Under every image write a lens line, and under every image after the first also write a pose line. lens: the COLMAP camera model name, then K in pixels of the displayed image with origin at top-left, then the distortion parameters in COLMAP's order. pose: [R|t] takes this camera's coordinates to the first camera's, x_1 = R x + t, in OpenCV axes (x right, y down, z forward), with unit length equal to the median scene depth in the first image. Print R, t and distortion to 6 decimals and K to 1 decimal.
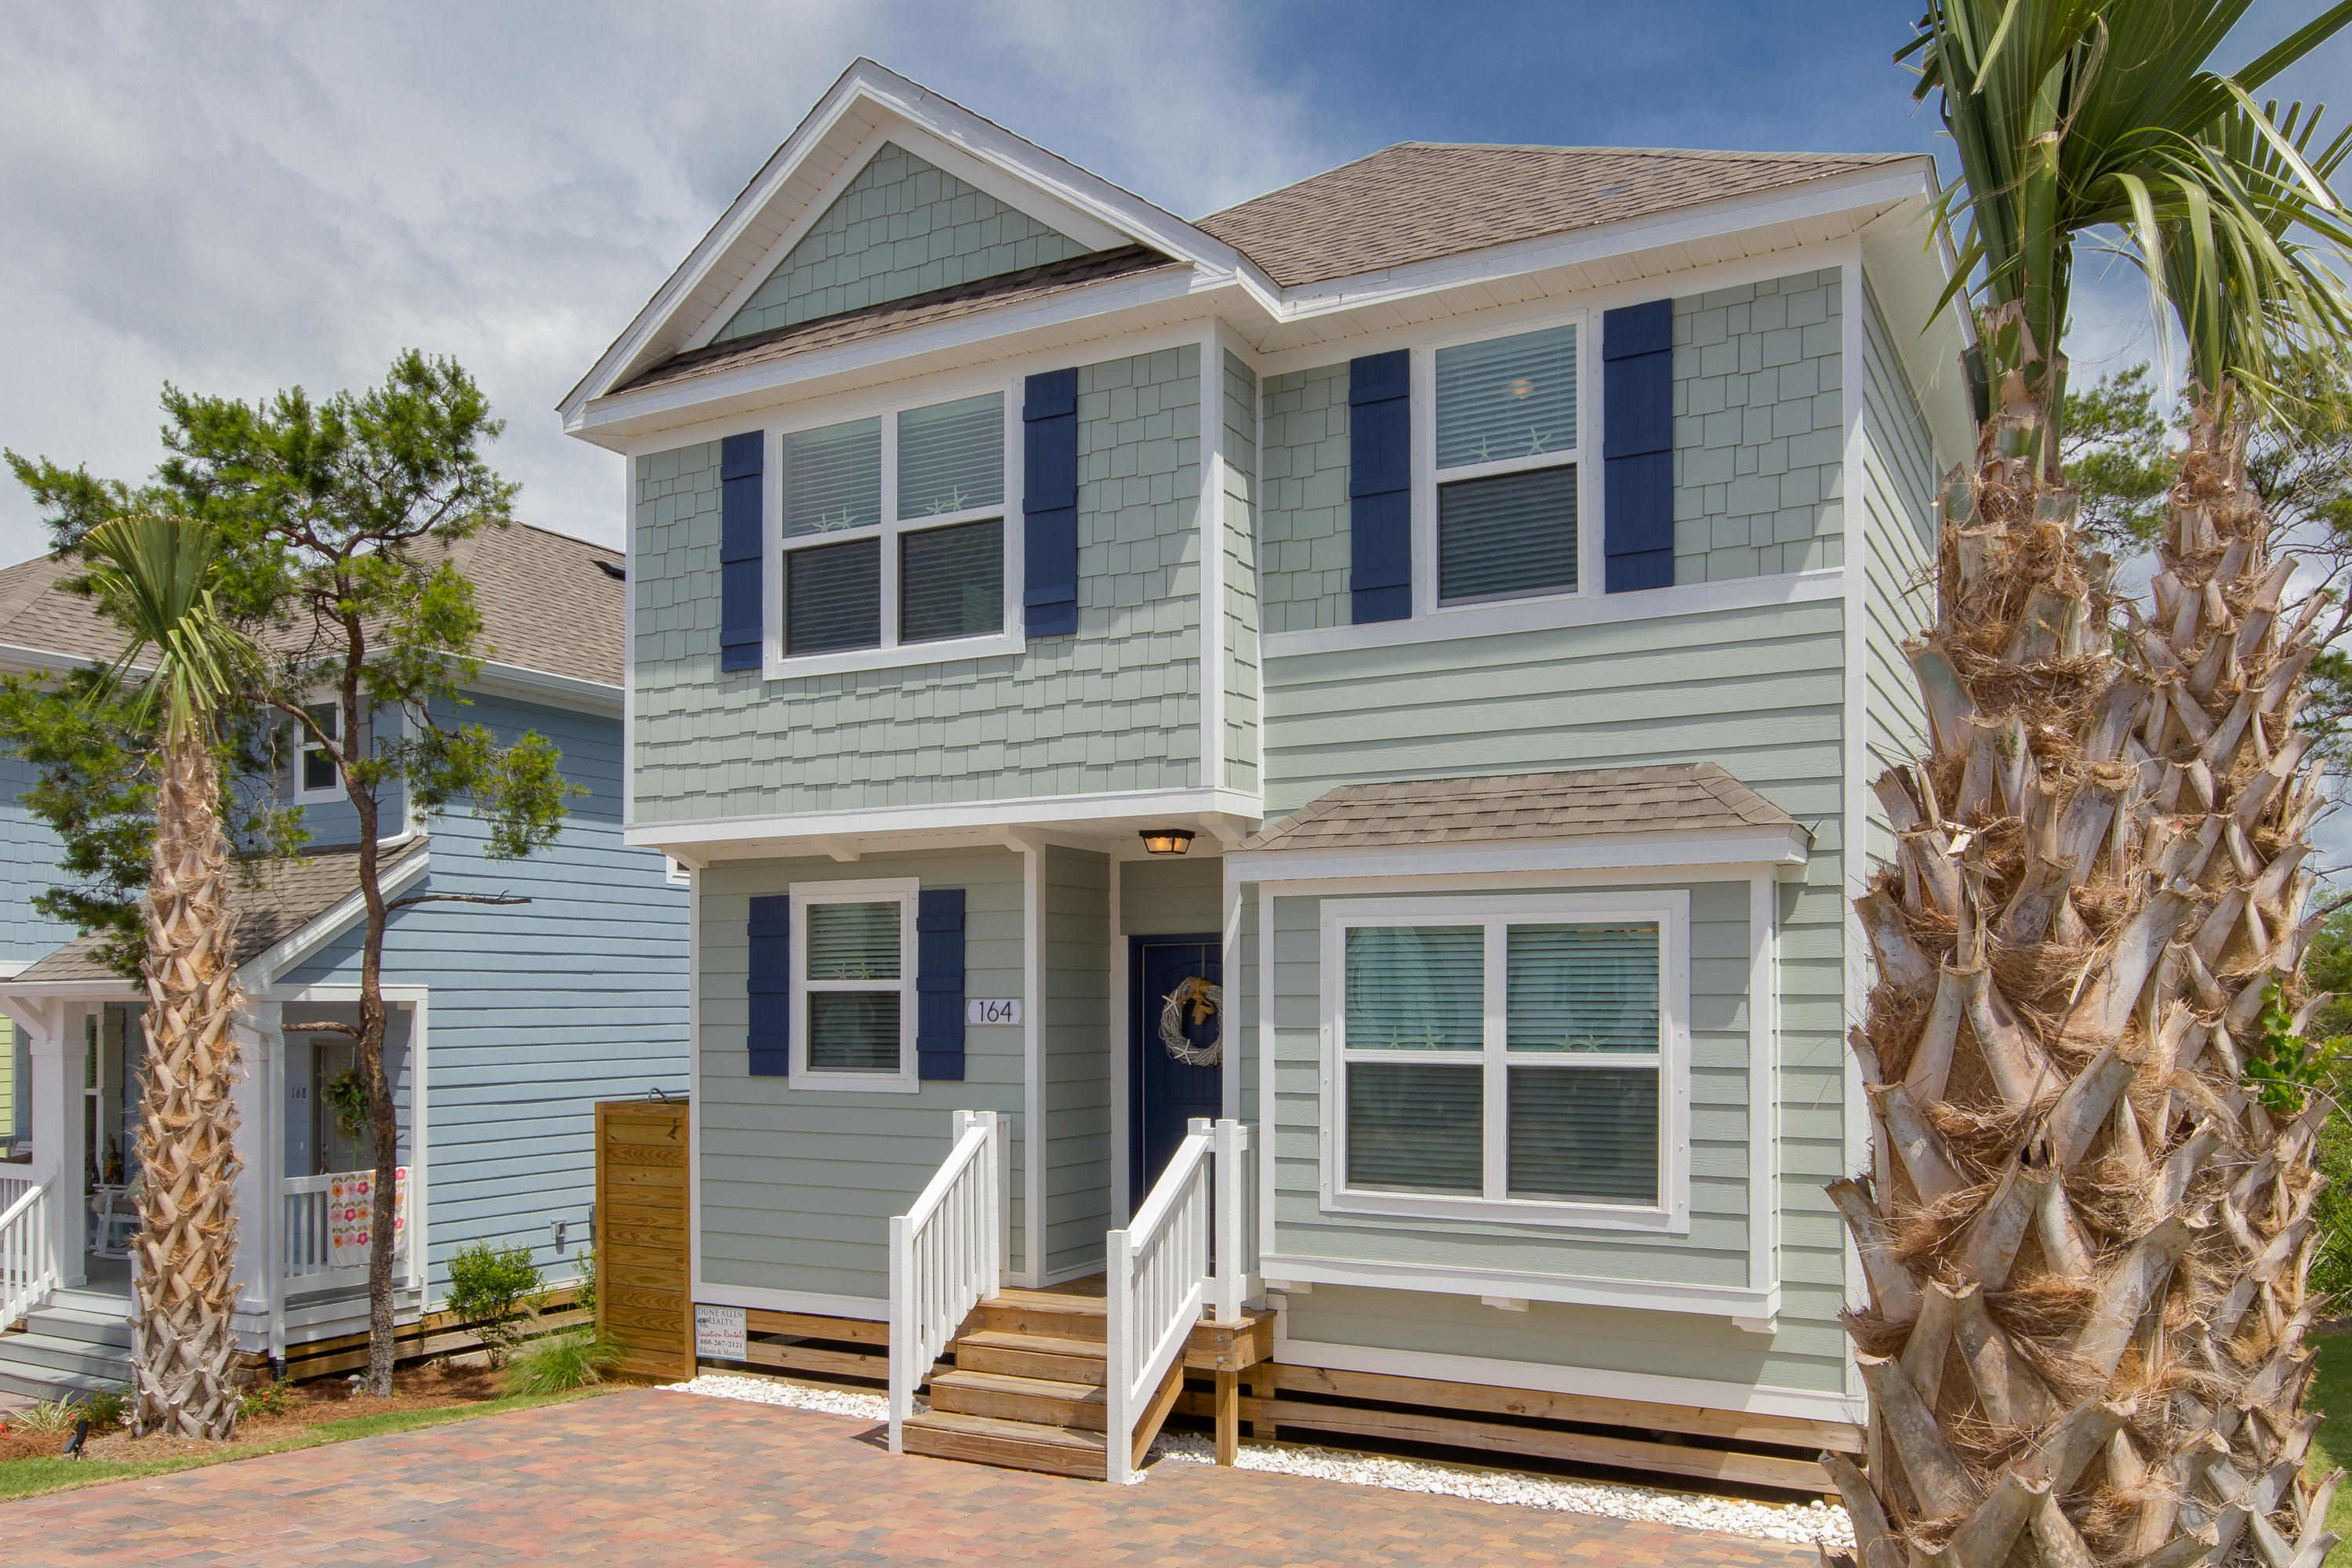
lens RADIAL K [[1500.6, 0, 1176.6], [0, 1500.6, 783.3], [0, 0, 1]] dist [0.003560, -0.000114]
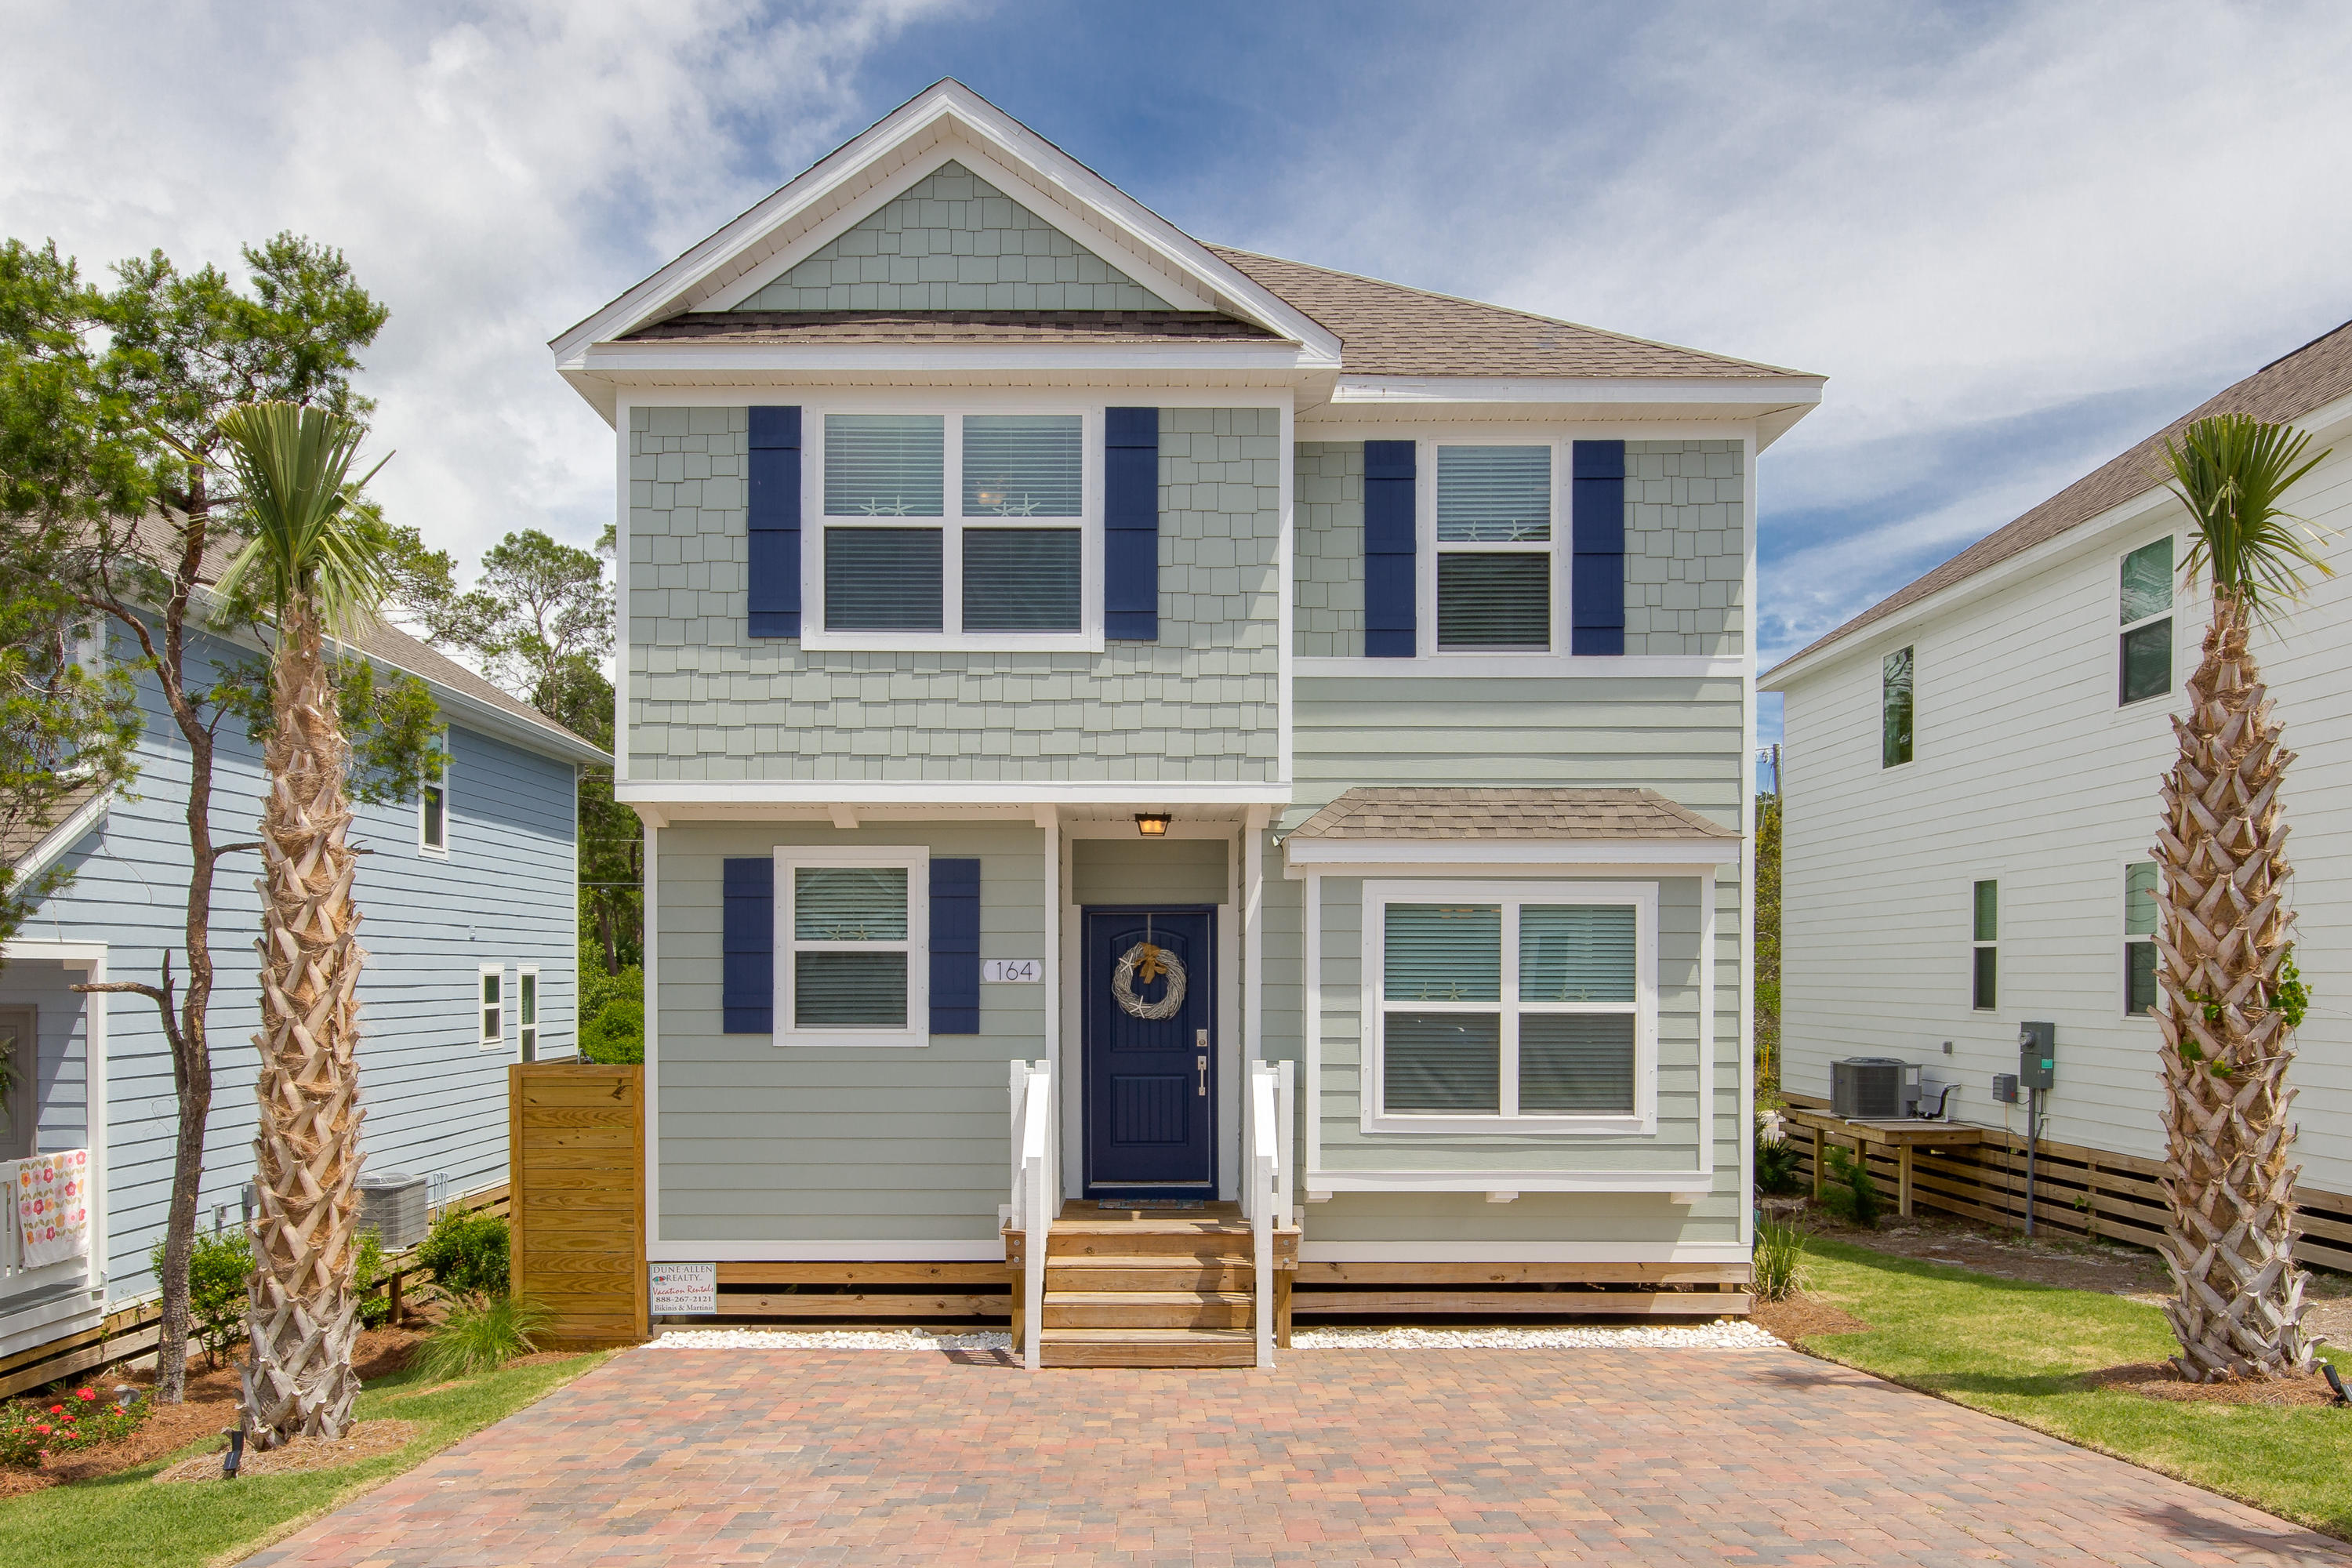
lens RADIAL K [[1337.4, 0, 1176.3], [0, 1337.4, 784.5], [0, 0, 1]] dist [0.005307, -0.002186]
pose [[0.911666, 0.060334, 0.406480, -0.473870], [-0.063040, 0.997988, -0.006744, 0.015951], [-0.406069, -0.019476, 0.913635, 0.061791]]
